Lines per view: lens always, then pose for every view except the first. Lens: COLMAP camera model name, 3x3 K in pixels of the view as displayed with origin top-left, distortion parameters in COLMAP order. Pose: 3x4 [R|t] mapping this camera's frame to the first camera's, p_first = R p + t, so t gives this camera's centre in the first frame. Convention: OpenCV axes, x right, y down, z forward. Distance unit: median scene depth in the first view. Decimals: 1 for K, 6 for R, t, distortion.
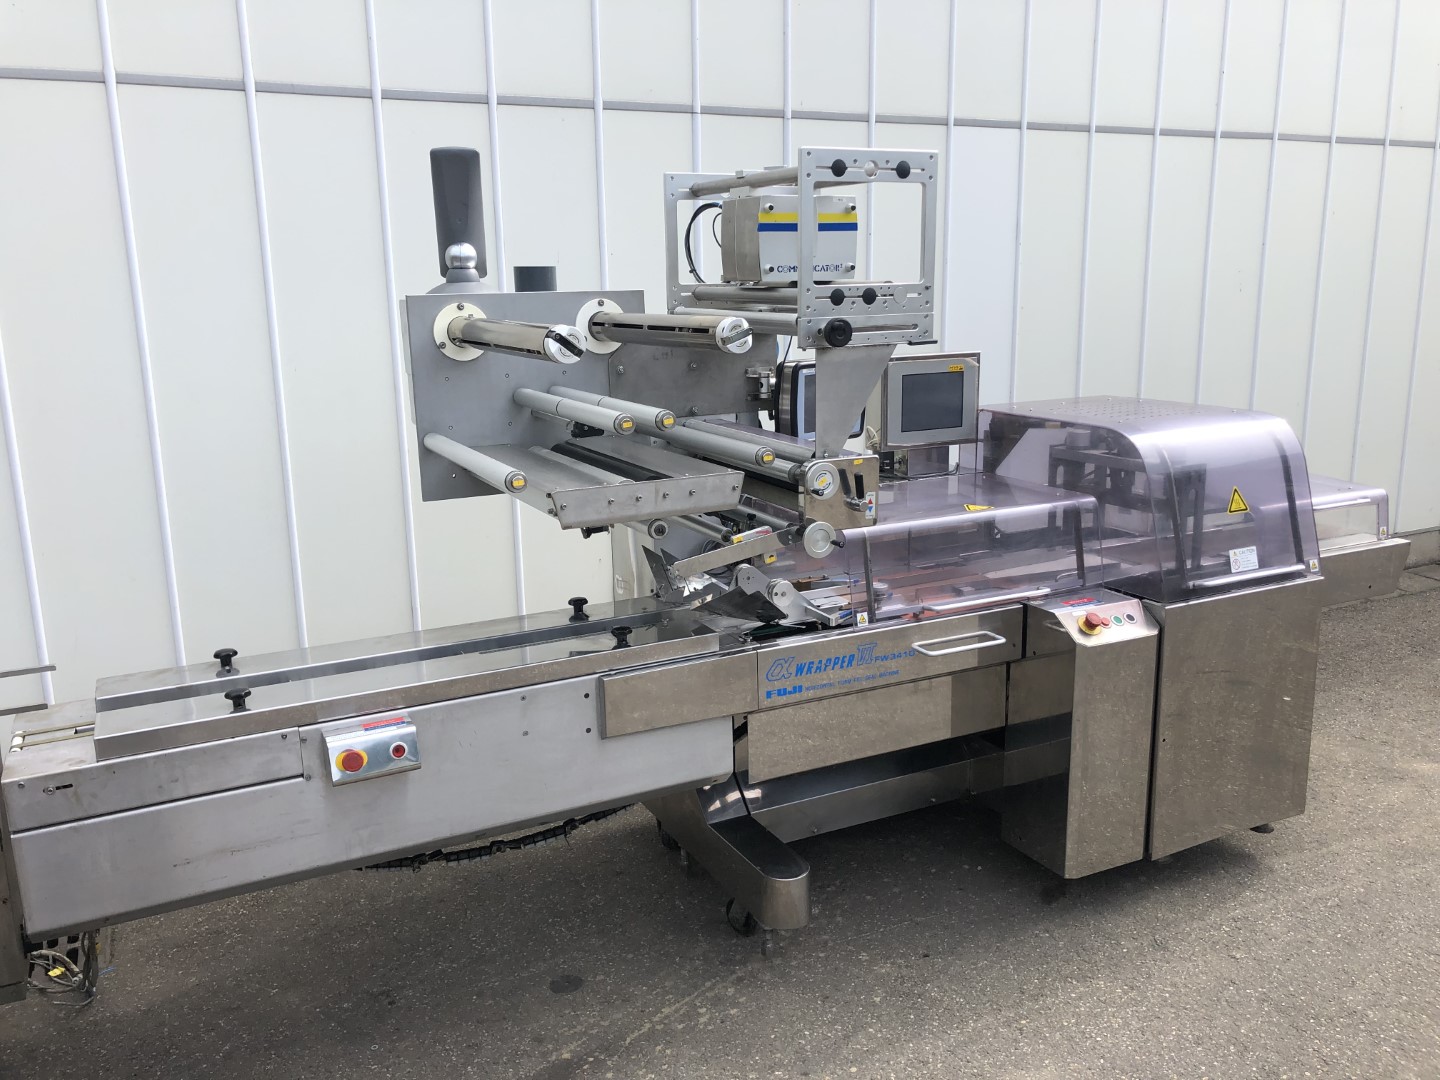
lens RADIAL K [[1178.7, 0, 714.5], [0, 1178.7, 544.4], [0, 0, 1]] dist [0.041532, -0.035054]
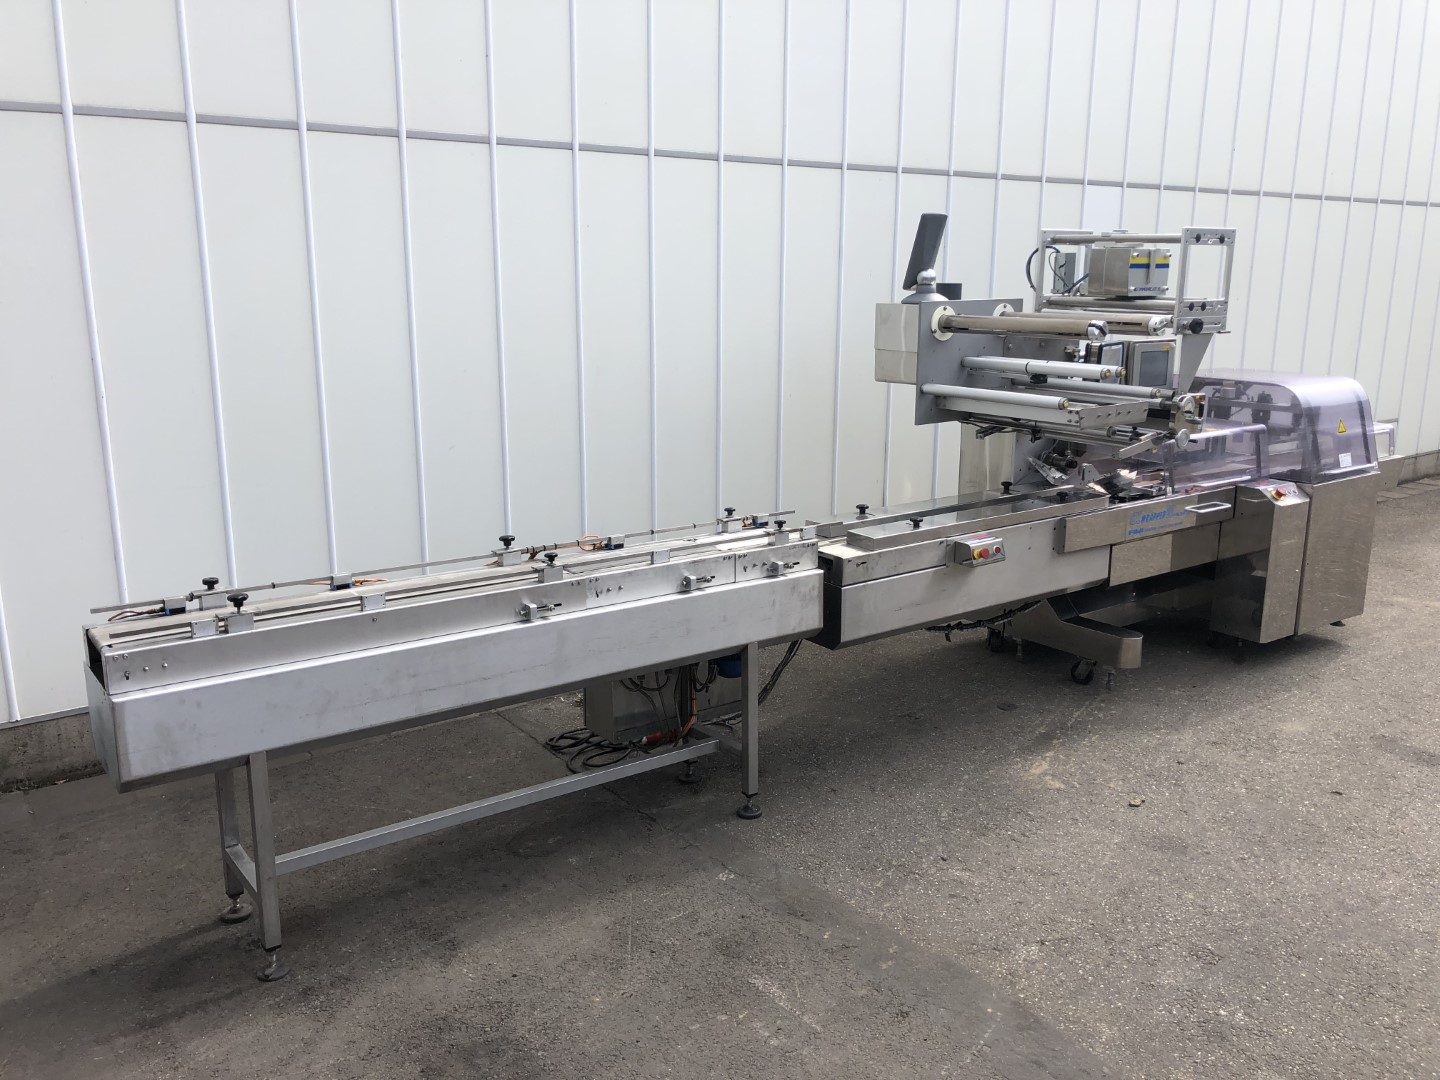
lens RADIAL K [[1178.7, 0, 724.1], [0, 1178.7, 536.4], [0, 0, 1]] dist [0.041532, -0.035054]
pose [[0.984647, -0.015008, 0.173913, -0.779535], [0.014697, 0.999887, 0.003073, 0.109047], [-0.173939, -0.000470, 0.984756, -0.574870]]
